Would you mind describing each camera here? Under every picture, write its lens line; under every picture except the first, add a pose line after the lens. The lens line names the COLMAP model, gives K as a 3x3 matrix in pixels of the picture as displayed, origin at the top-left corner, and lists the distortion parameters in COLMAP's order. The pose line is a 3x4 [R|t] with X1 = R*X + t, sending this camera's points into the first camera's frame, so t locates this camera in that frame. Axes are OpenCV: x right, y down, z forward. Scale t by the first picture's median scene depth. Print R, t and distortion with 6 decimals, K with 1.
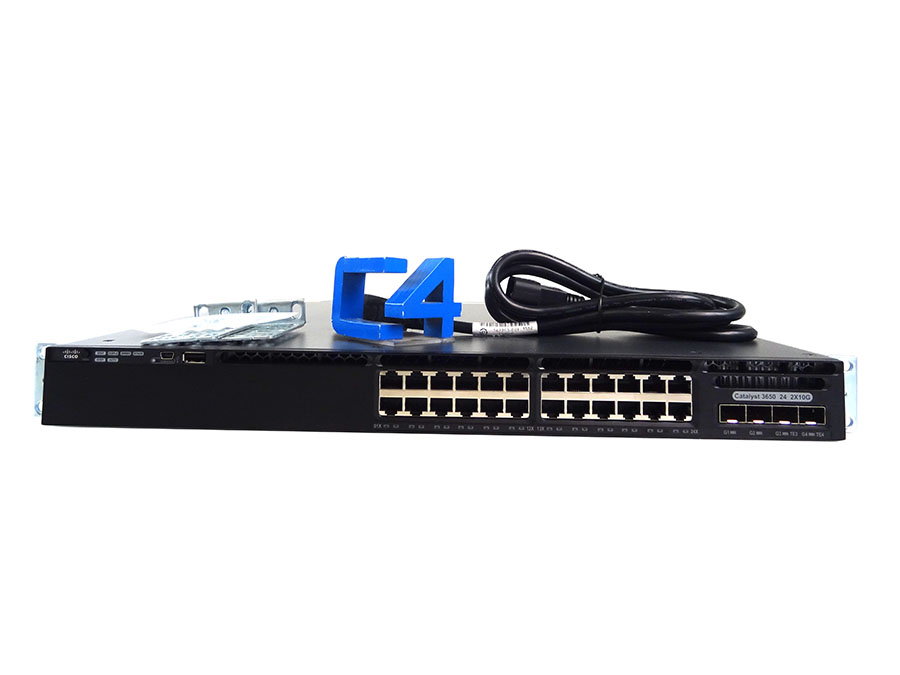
lens RADIAL K [[619.7, 0, 449.5], [0, 619.7, 334.3], [0, 0, 1]] dist [0.024753, 0.002174]
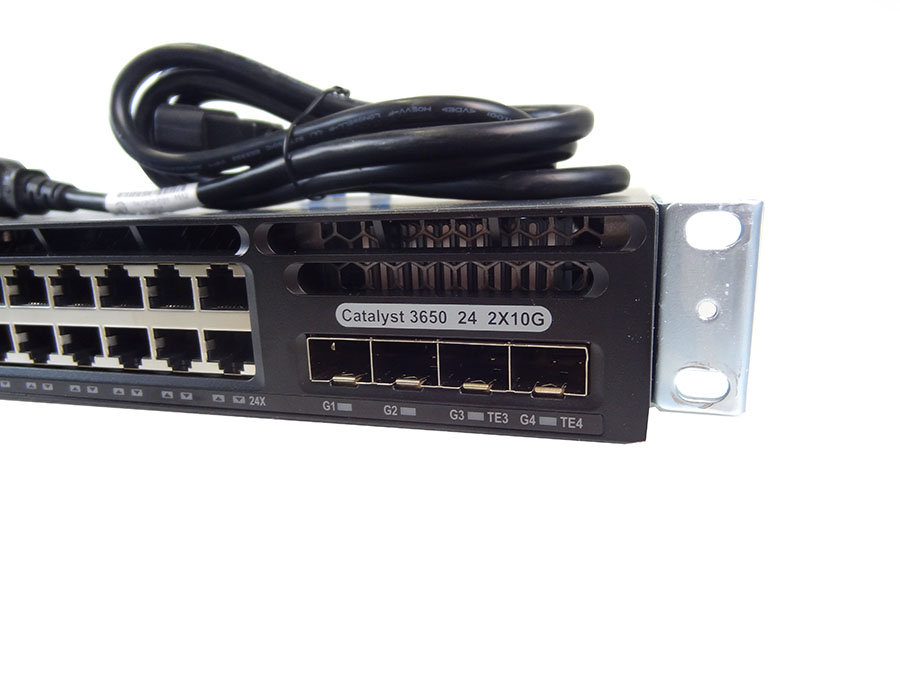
lens RADIAL K [[619.7, 0, 449.8], [0, 619.7, 340.7], [0, 0, 1]] dist [0.024753, 0.002174]
pose [[0.942344, 0.013978, -0.334353, 0.647884], [0.028925, 0.991986, 0.122993, 0.068533], [0.333392, -0.125573, 0.934388, 0.654512]]
